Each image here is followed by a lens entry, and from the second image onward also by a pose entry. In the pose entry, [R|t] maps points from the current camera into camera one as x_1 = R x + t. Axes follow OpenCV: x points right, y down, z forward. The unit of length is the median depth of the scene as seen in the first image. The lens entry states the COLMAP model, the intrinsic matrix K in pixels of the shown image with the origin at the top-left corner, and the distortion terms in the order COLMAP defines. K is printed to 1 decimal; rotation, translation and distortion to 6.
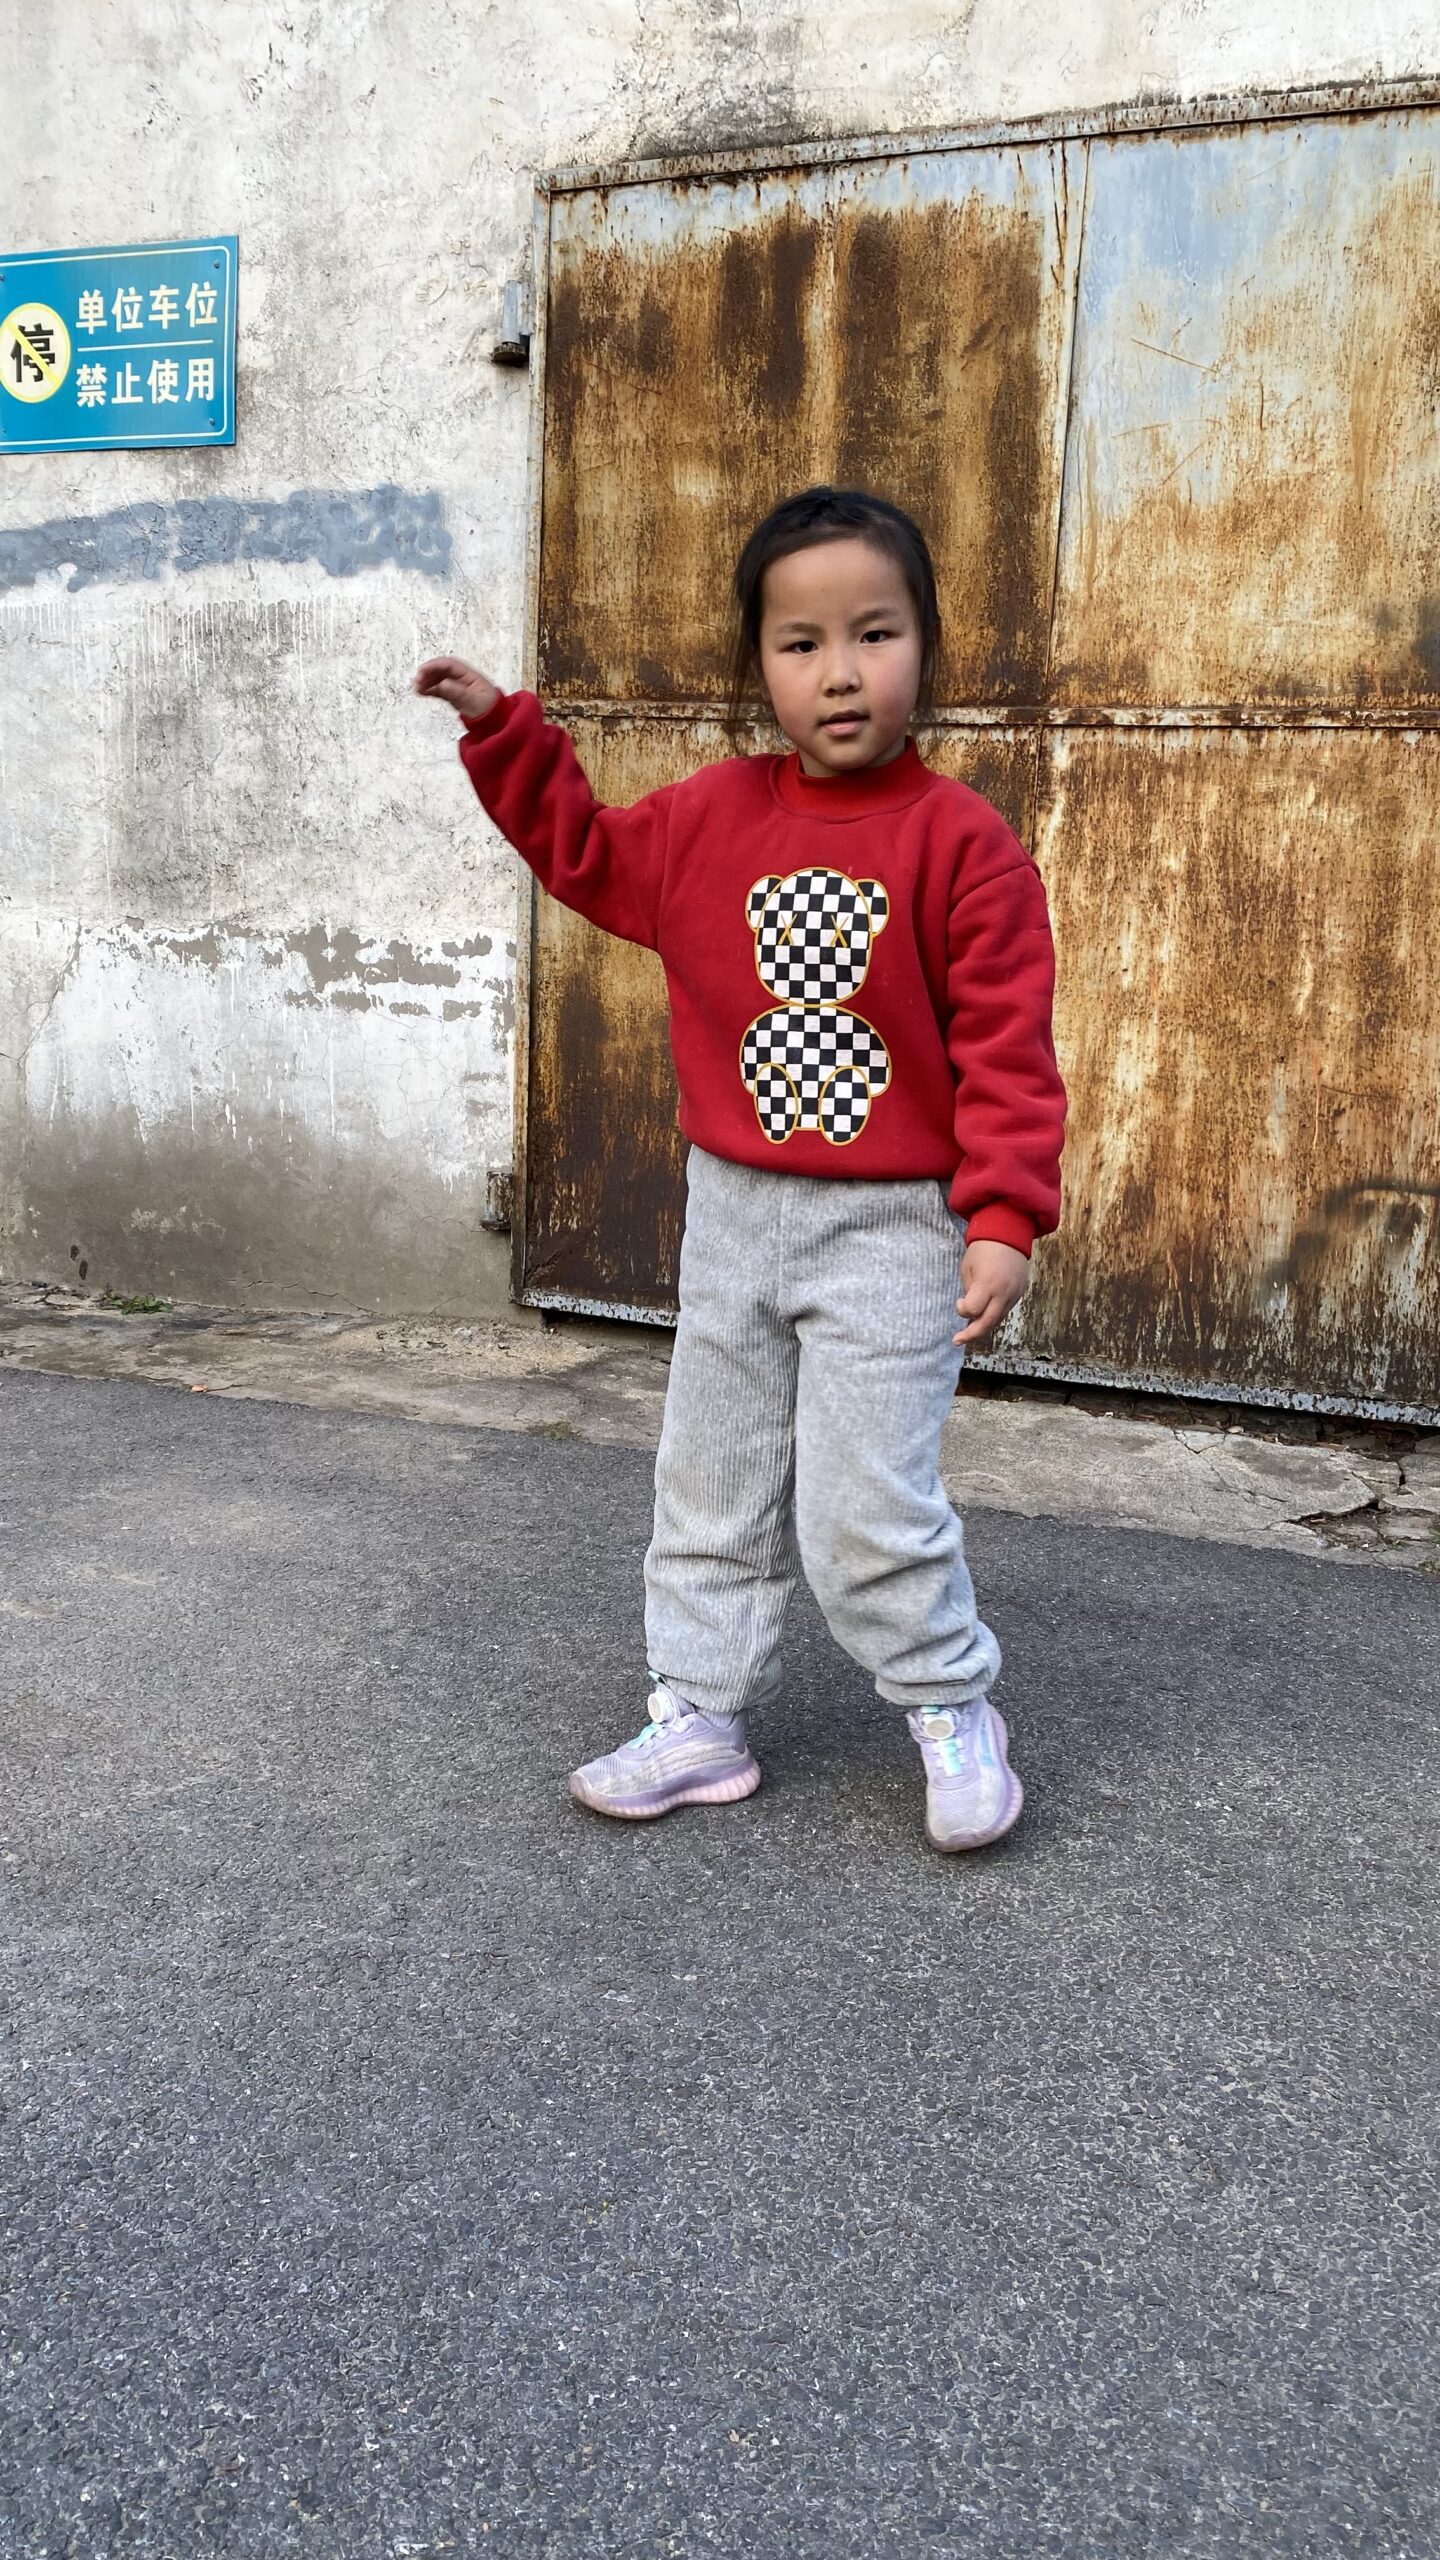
lens RADIAL K [[1945.6, 0, 705.4], [0, 1945.6, 1262.7], [0, 0, 1]] dist [0.011121, -0.002262]
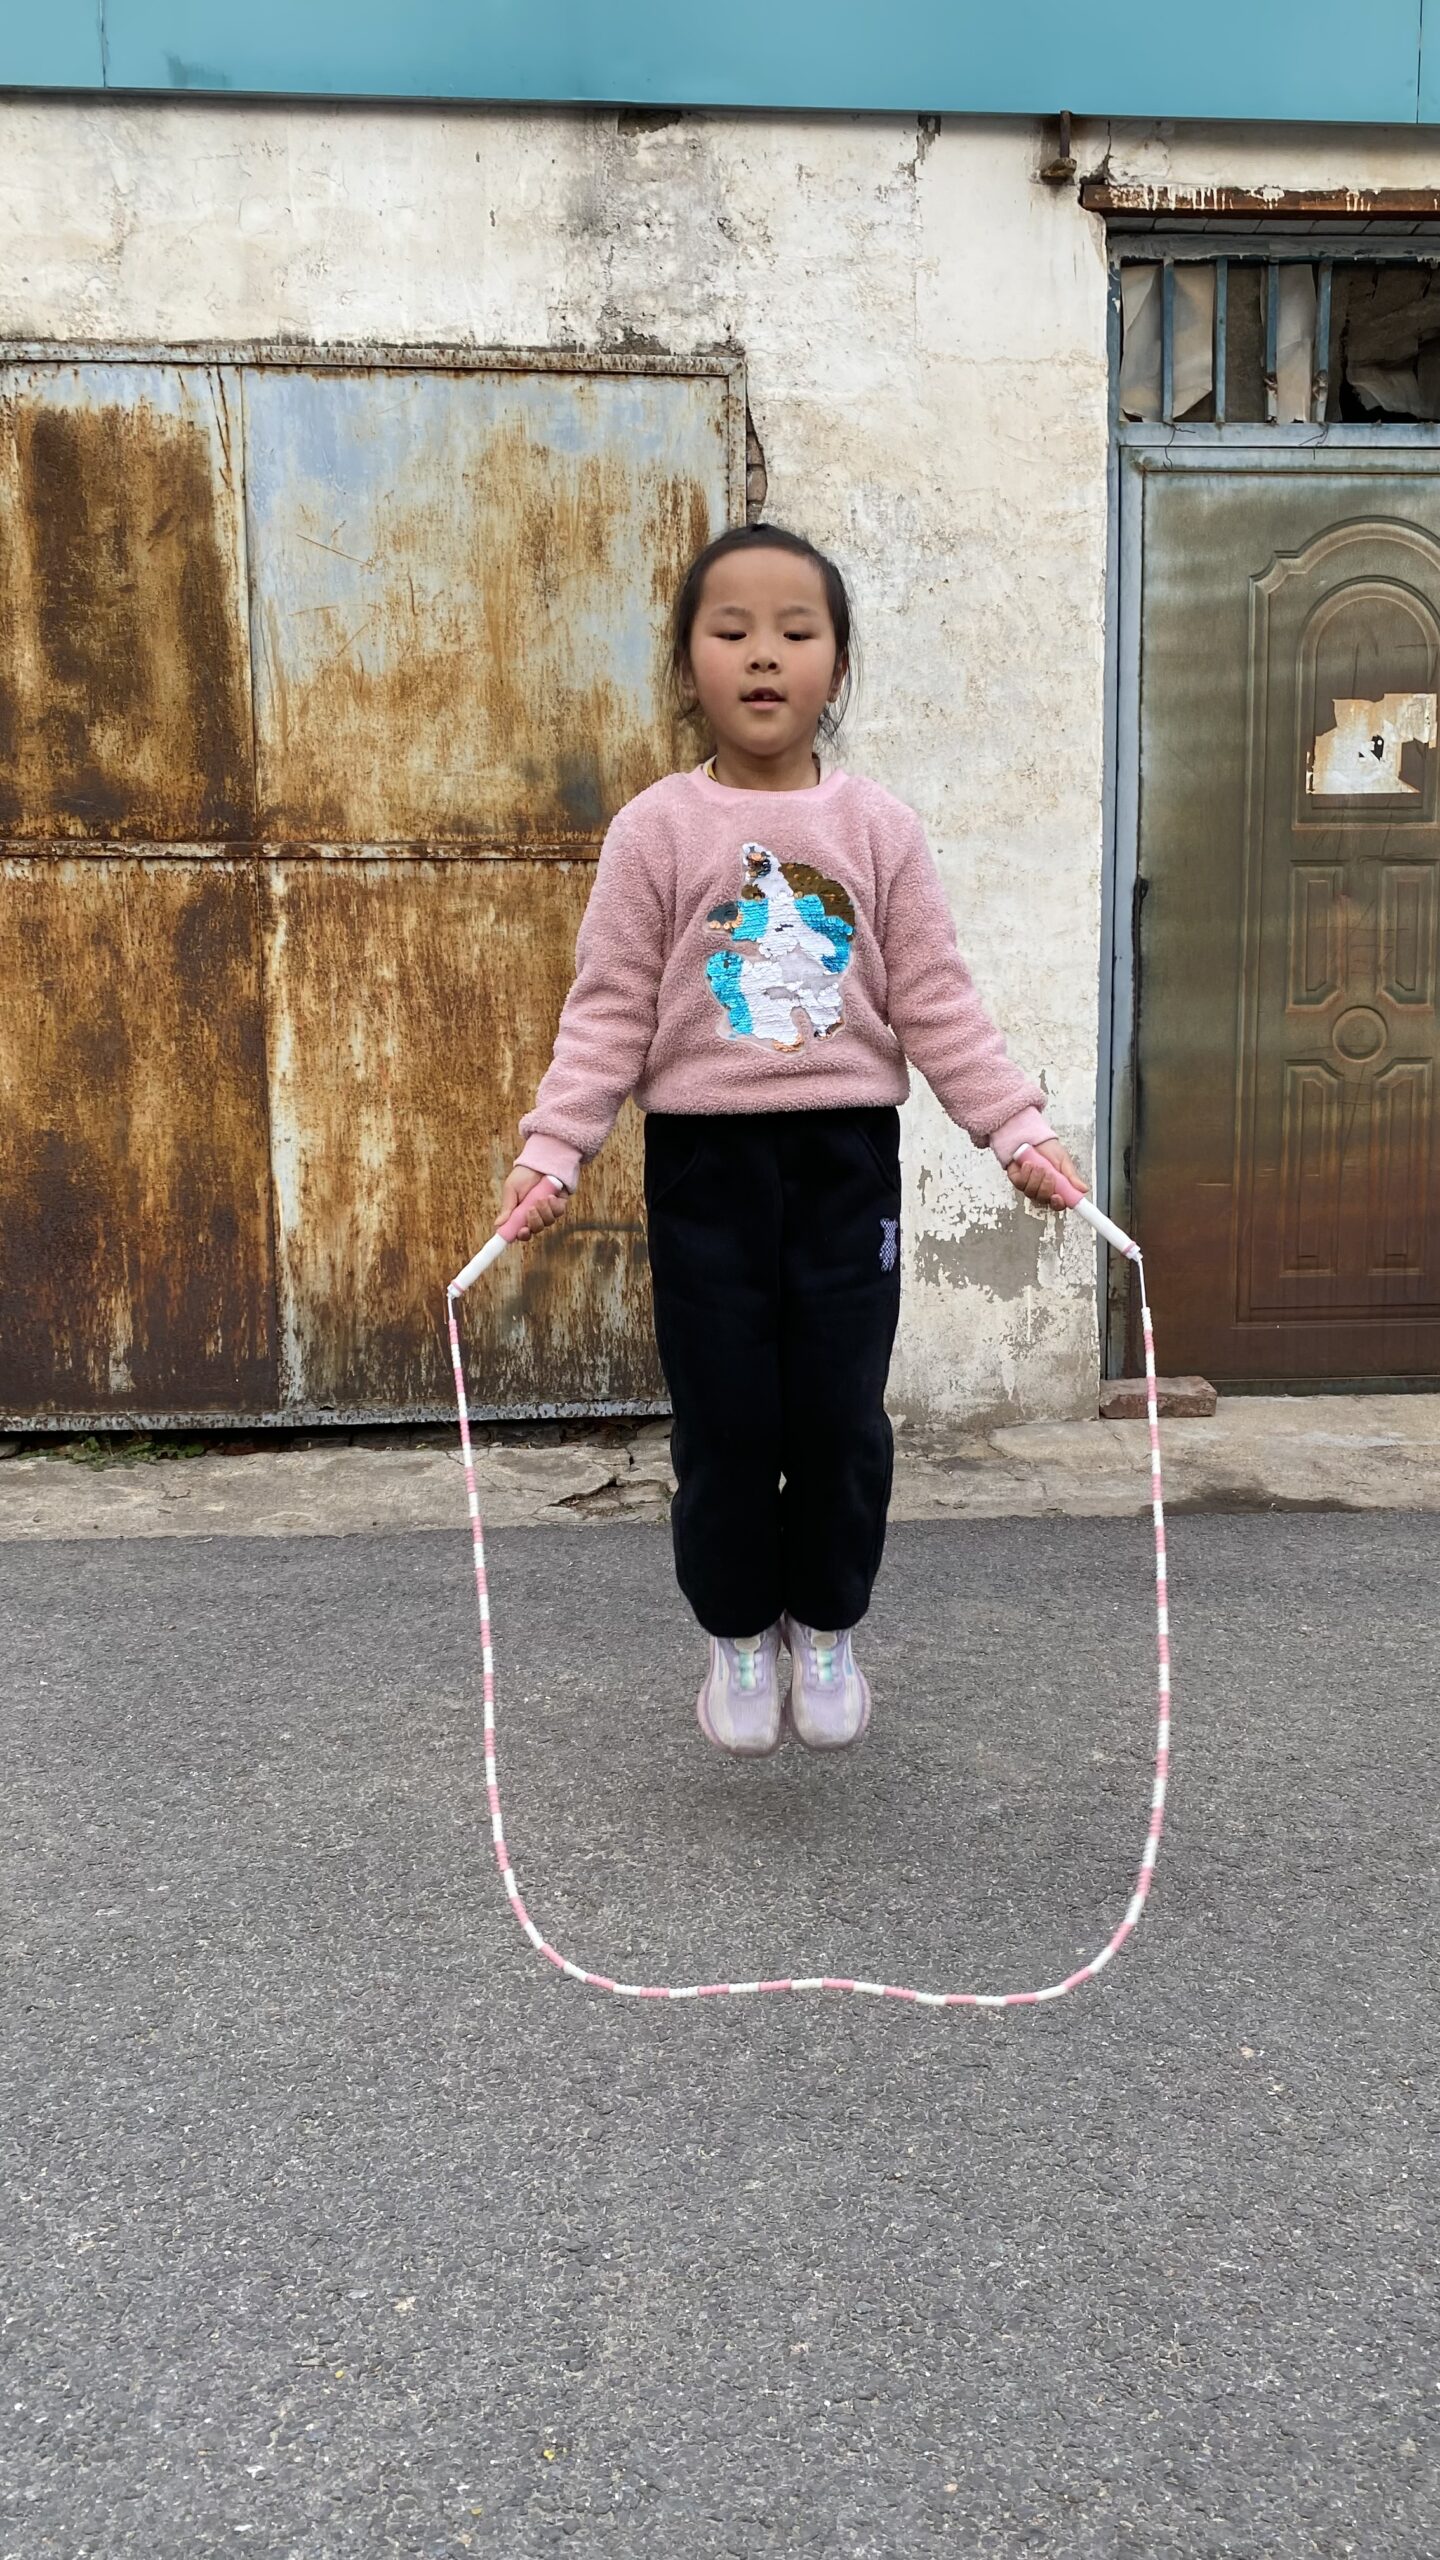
lens RADIAL K [[1931.9, 0, 749.3], [0, 1931.9, 1268.2], [0, 0, 1]] dist [0.008764, -0.006015]
pose [[0.901672, -0.104592, 0.419581, -0.069719], [0.125090, 0.991911, -0.021555, 0.024689], [-0.413932, 0.071921, 0.907462, -0.137482]]
